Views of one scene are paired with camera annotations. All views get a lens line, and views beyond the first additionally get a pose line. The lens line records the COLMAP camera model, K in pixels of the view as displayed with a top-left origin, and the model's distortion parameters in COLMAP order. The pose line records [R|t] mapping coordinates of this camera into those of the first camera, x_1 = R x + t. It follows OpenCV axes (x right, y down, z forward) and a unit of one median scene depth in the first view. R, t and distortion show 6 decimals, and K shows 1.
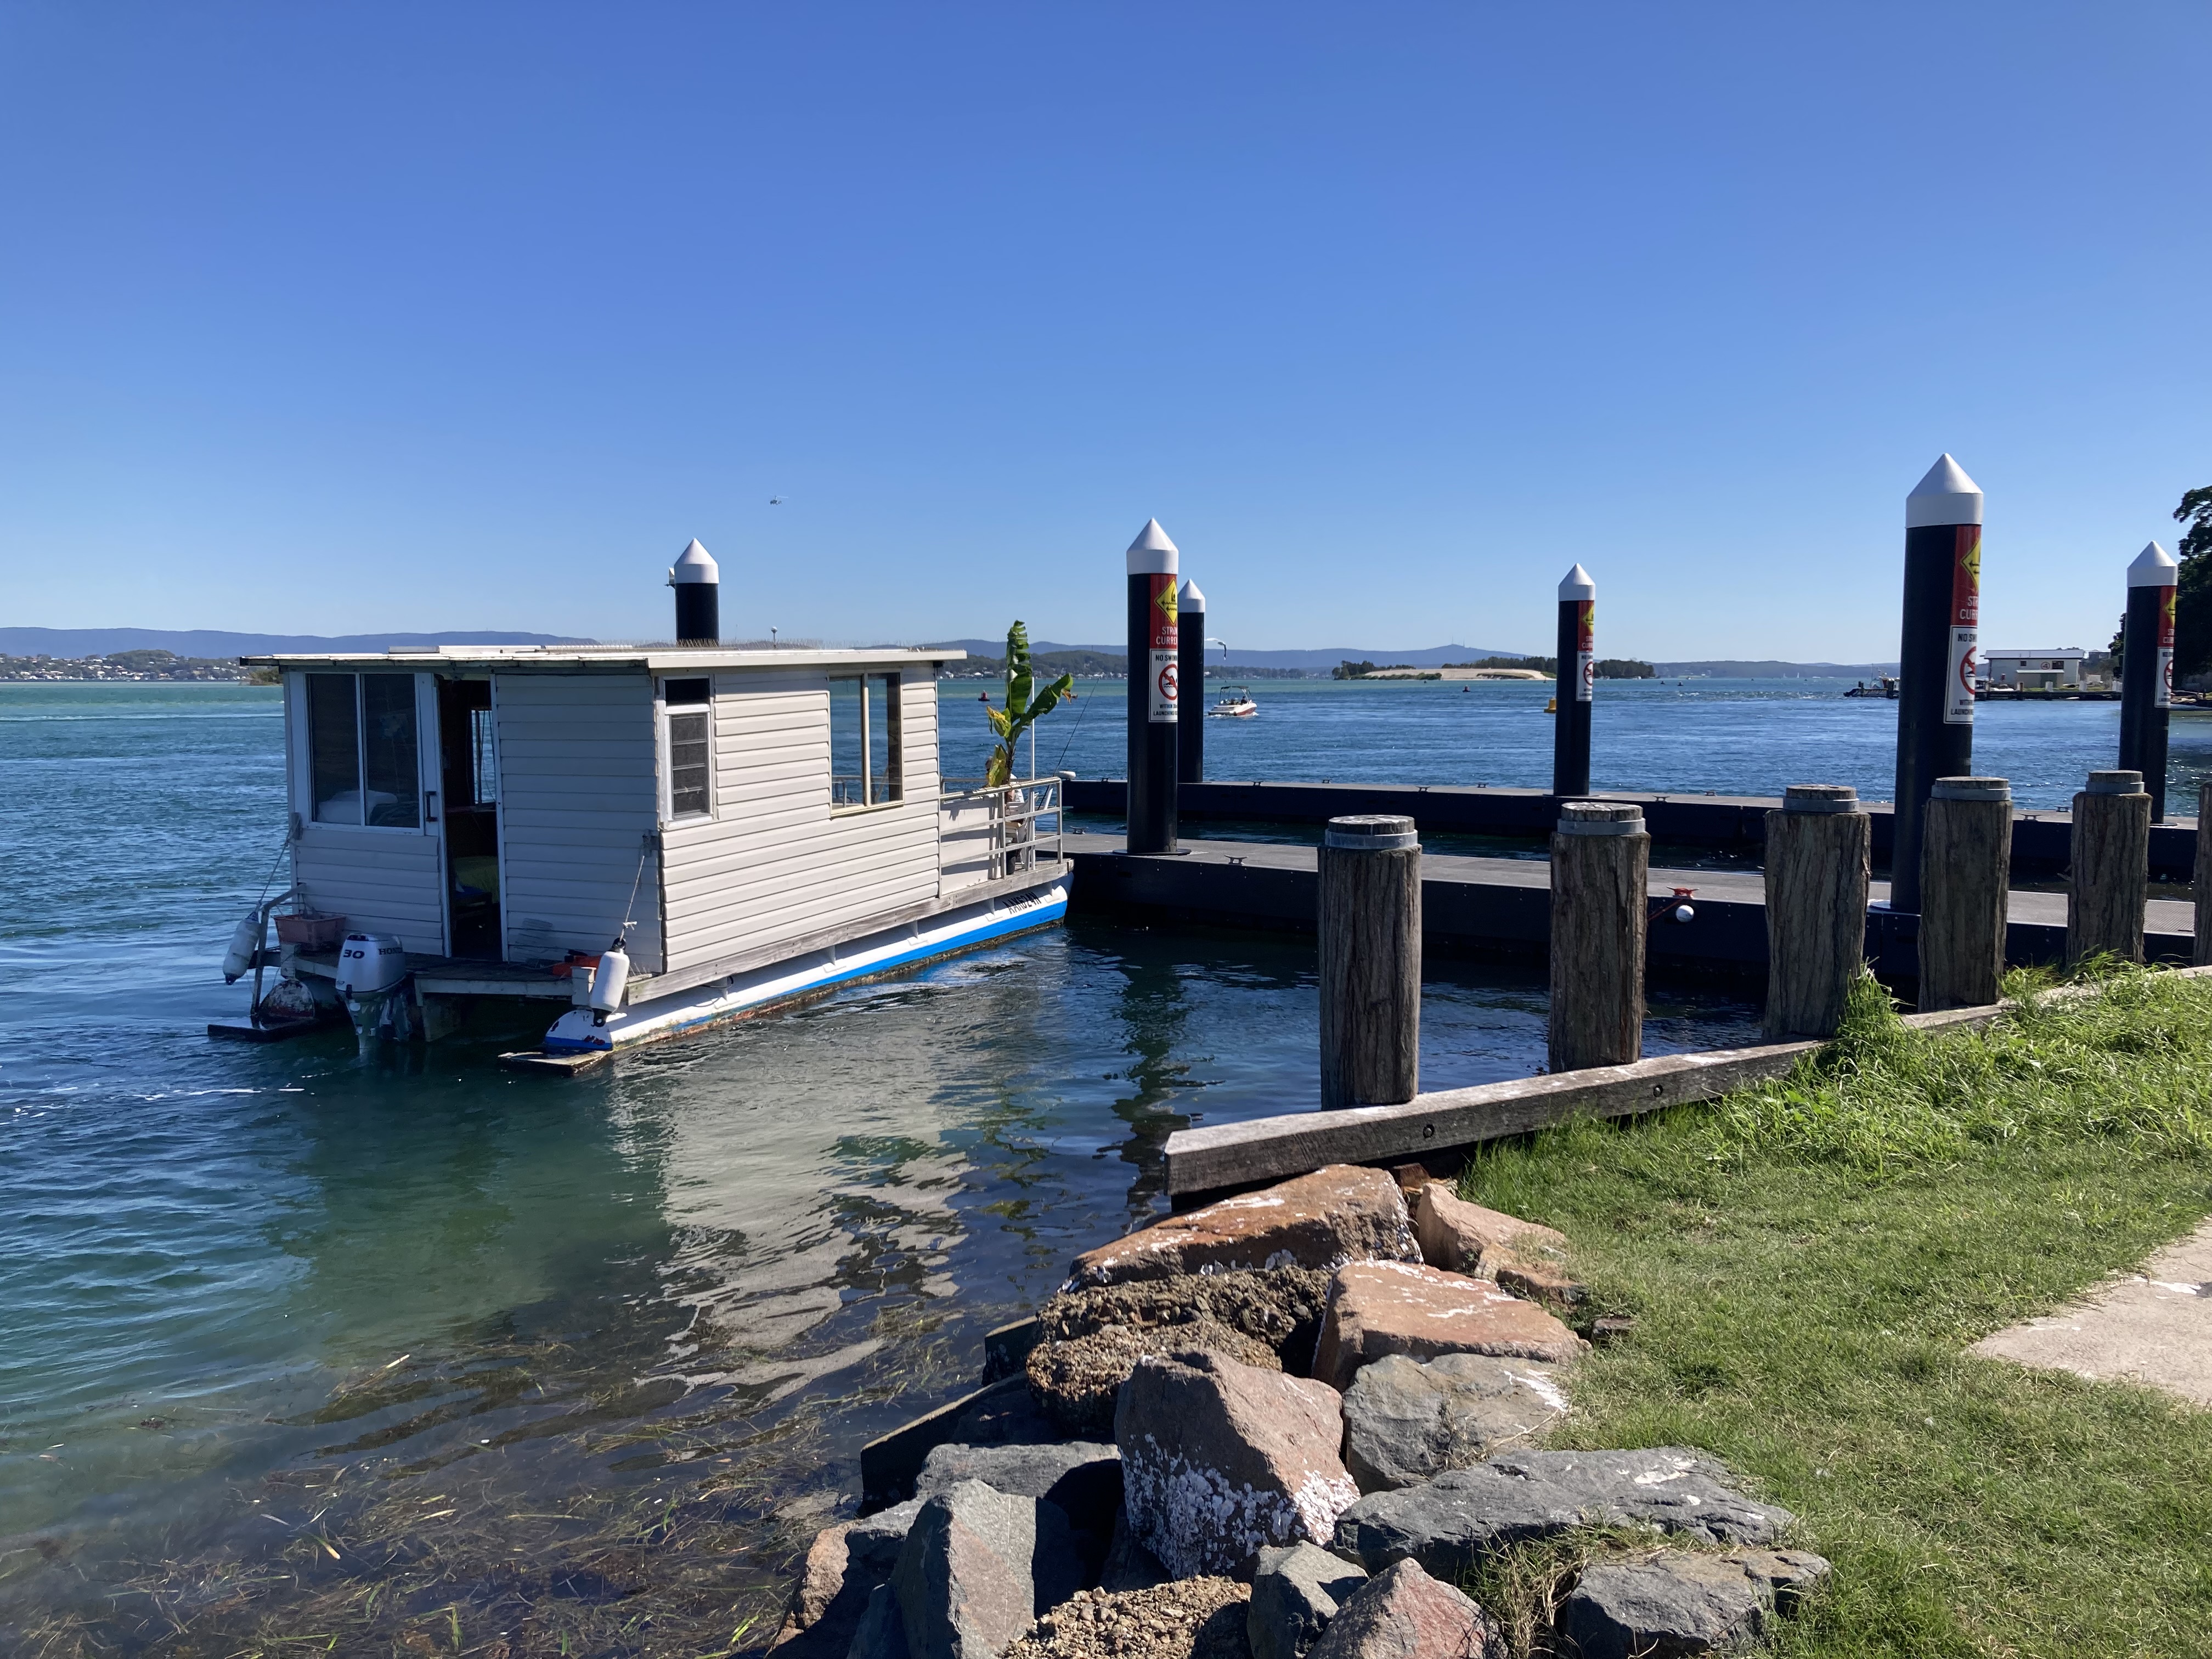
lens RADIAL K [[1784.6, 0, 1102.0], [0, 1784.6, 822.1], [0, 0, 1]] dist [-0.000971, -0.003085]
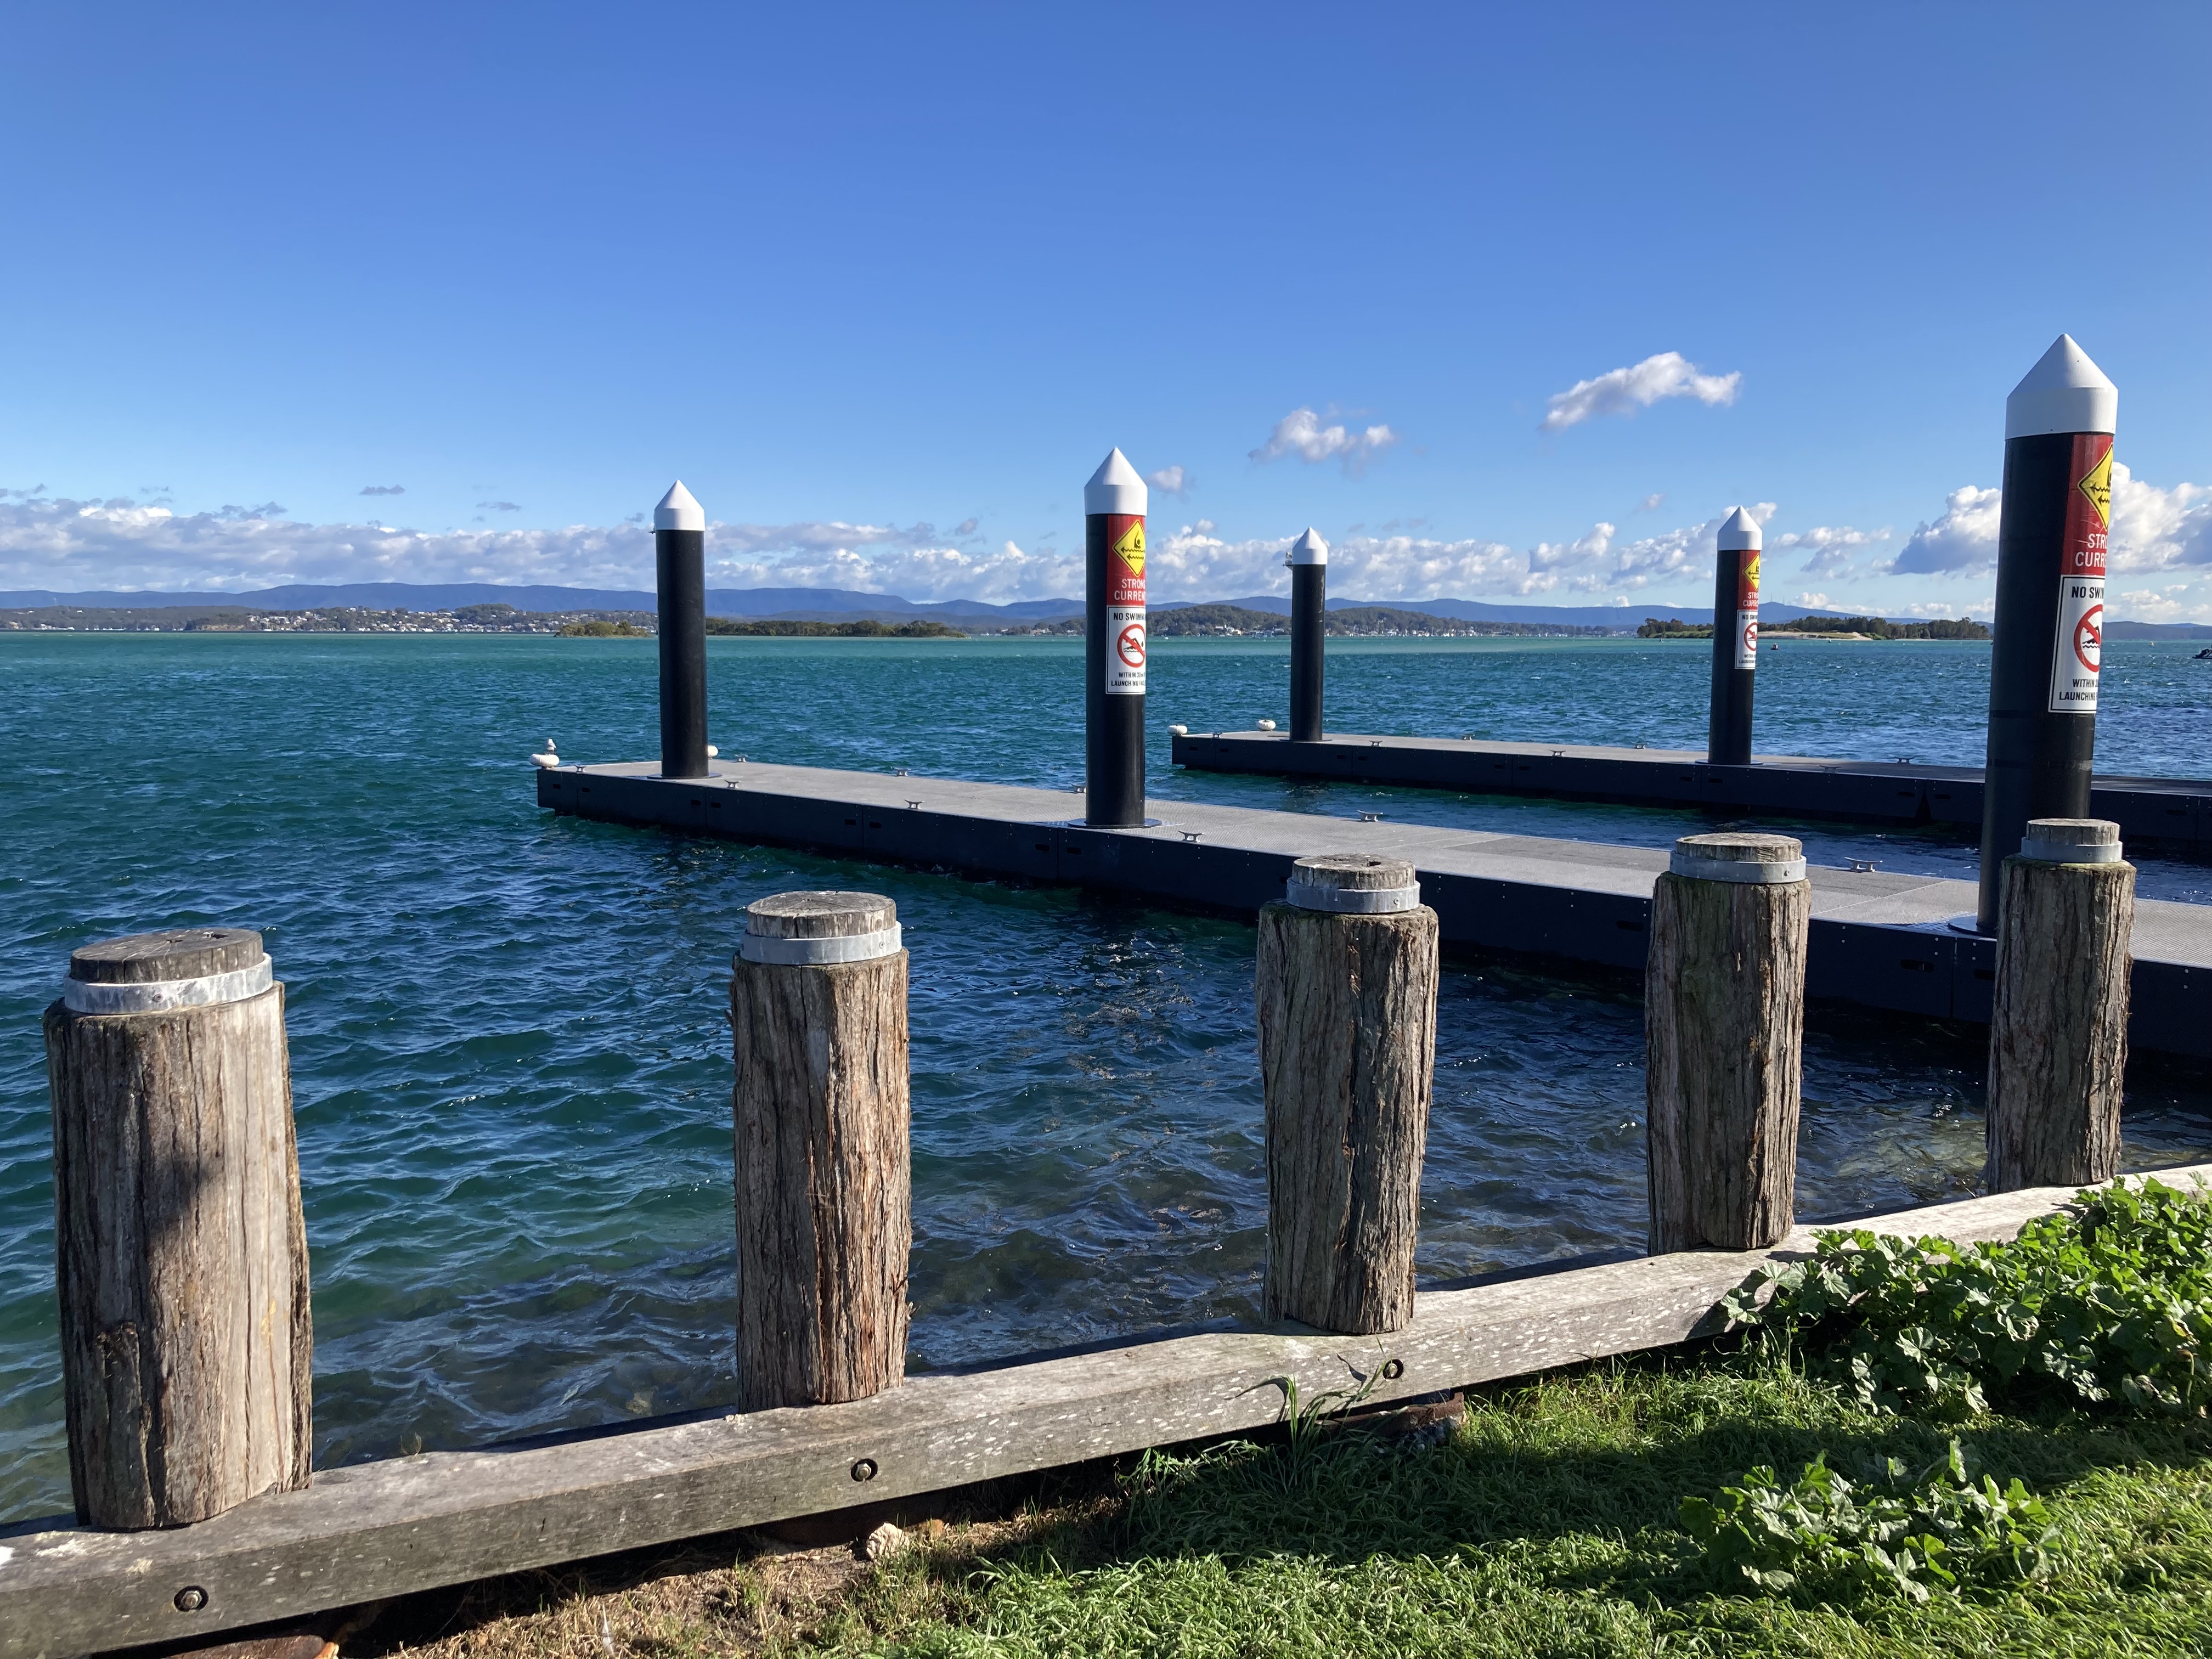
lens RADIAL K [[1784.6, 0, 1107.5], [0, 1784.6, 828.9], [0, 0, 1]] dist [-0.000971, -0.003085]
pose [[0.987458, 0.022375, -0.156291, 0.209939], [-0.018004, 0.999408, 0.029323, -0.022958], [0.156855, -0.026141, 0.987276, 0.232754]]
